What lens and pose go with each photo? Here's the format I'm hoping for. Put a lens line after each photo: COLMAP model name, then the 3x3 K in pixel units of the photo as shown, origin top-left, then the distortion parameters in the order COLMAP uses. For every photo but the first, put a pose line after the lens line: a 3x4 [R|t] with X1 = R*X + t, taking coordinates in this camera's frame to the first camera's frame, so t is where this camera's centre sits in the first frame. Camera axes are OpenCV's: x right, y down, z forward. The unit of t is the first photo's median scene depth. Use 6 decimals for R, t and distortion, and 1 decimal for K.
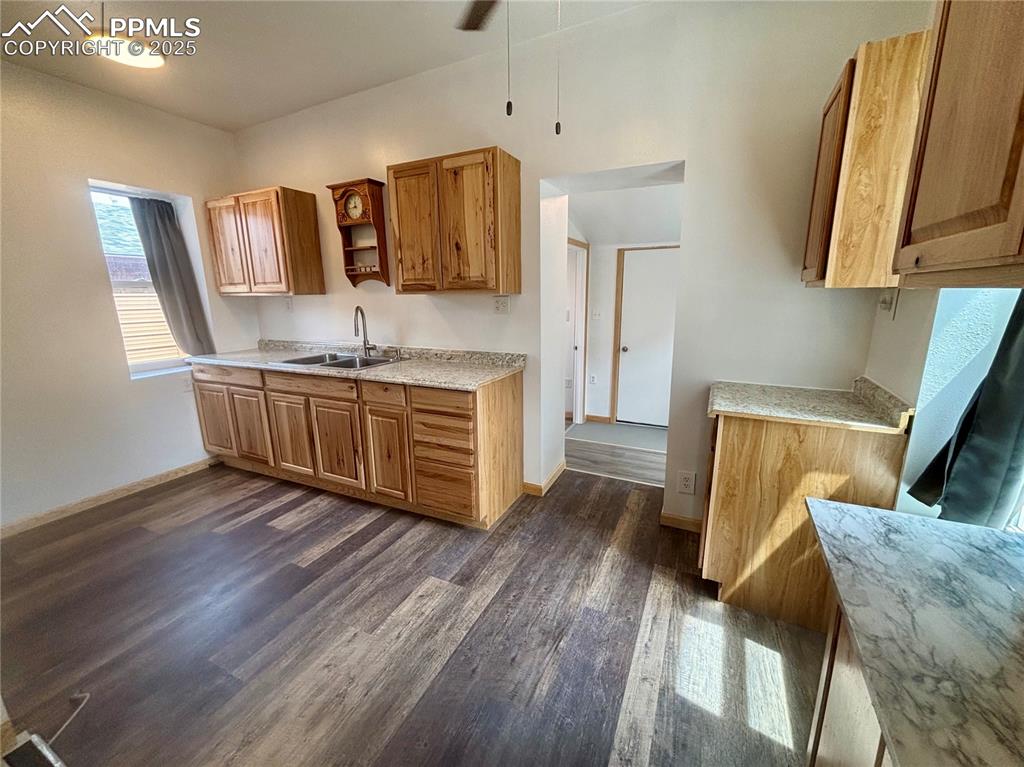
lens RADIAL K [[415.5, 0, 512.0], [0, 415.5, 383.5], [0, 0, 1]] dist [-0.001696, 0.000265]
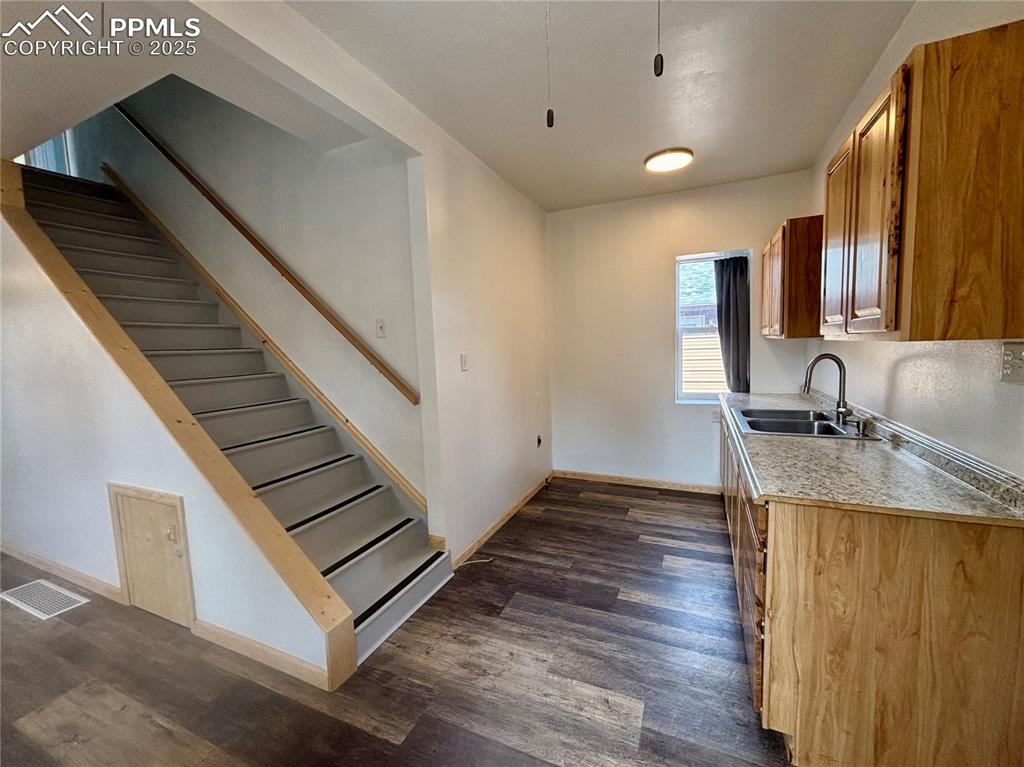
lens RADIAL K [[415.5, 0, 512.0], [0, 415.5, 383.5], [0, 0, 1]] dist [-0.001696, 0.000265]
pose [[0.030471, 0.106798, -0.993814, 0.434143], [-0.182222, 0.978207, 0.099533, -0.132154], [0.982785, 0.178062, 0.049268, 0.527104]]
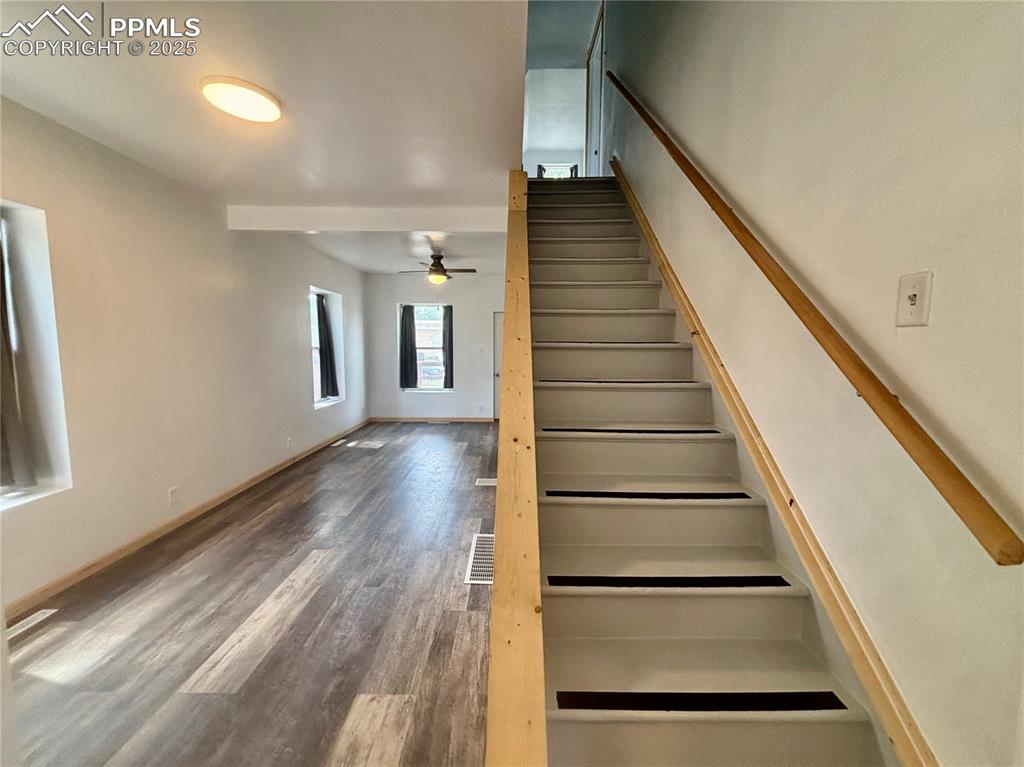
lens RADIAL K [[415.5, 0, 512.0], [0, 415.5, 383.5], [0, 0, 1]] dist [-0.001696, 0.000265]
pose [[-0.900306, 0.049189, -0.432469, -0.168196], [-0.088558, 0.952110, 0.292651, -0.108952], [0.426153, 0.301774, -0.852834, 0.411216]]
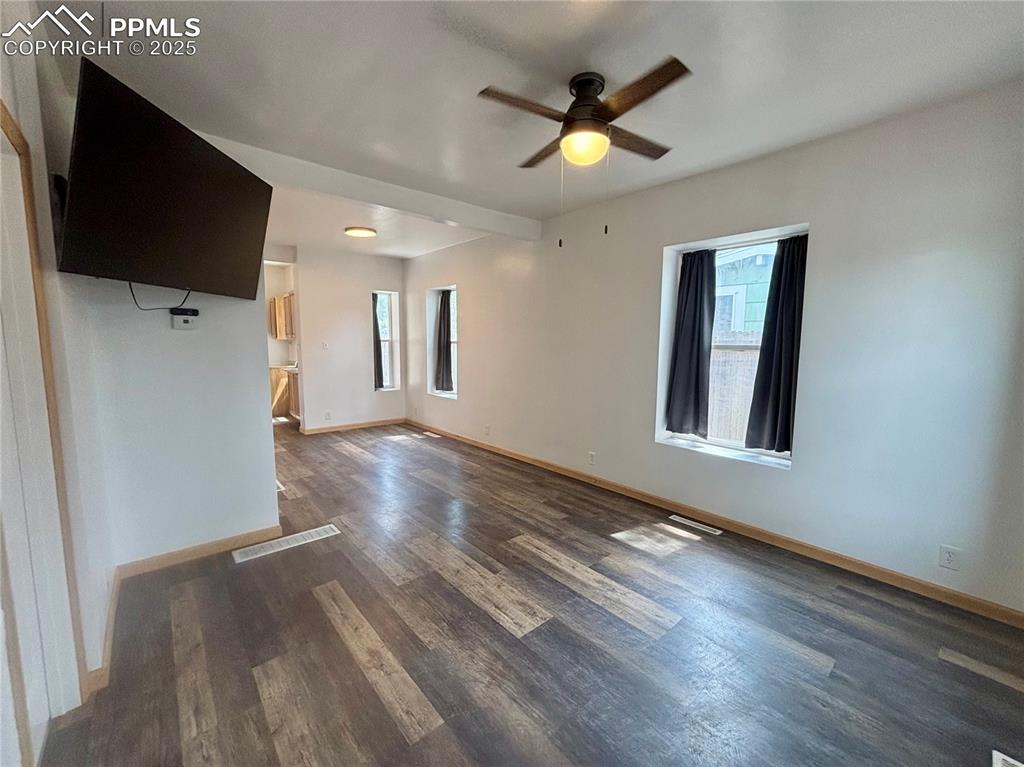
lens RADIAL K [[419.5, 0, 512.0], [0, 419.5, 383.5], [0, 0, 1]] dist [-0.001961, -0.000264]
pose [[0.390228, -0.086575, 0.916639, -1.730271], [0.189404, 0.981825, 0.012100, 0.482077], [-0.901026, 0.168893, 0.399533, -2.146250]]
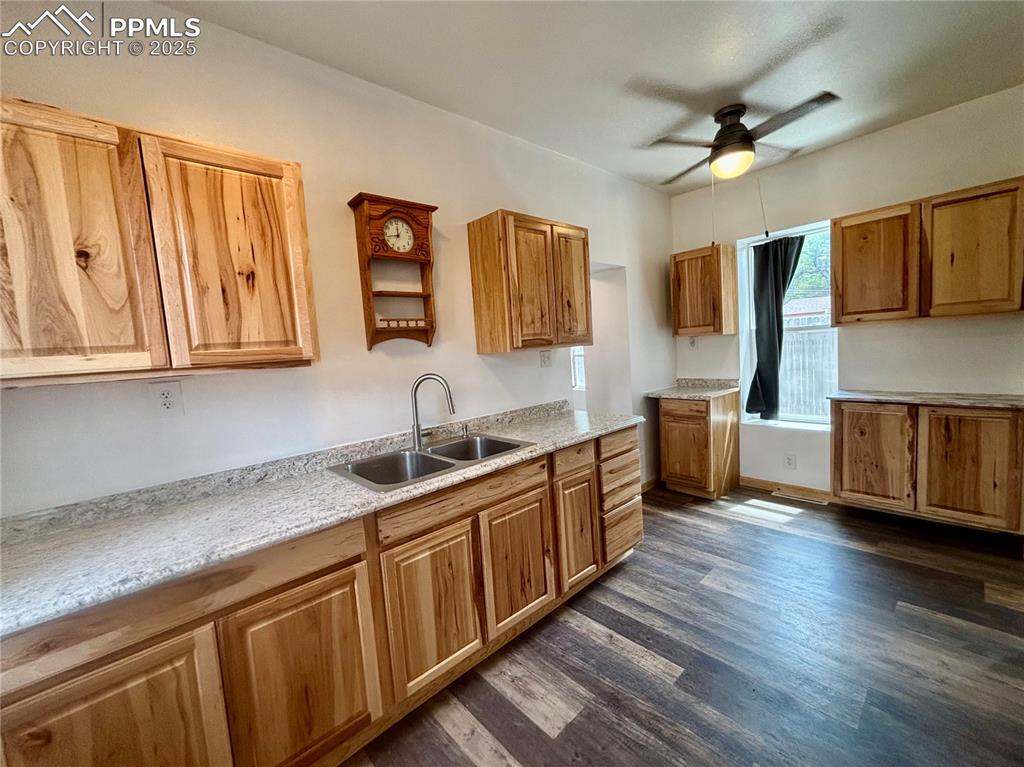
lens RADIAL K [[416.7, 0, 512.0], [0, 416.7, 383.5], [0, 0, 1]] dist [0.005039, -0.000086]
pose [[0.369529, -0.092120, 0.924642, -1.192464], [0.262617, 0.964860, -0.008827, -0.159128], [-0.891336, 0.246089, 0.380736, 0.763905]]
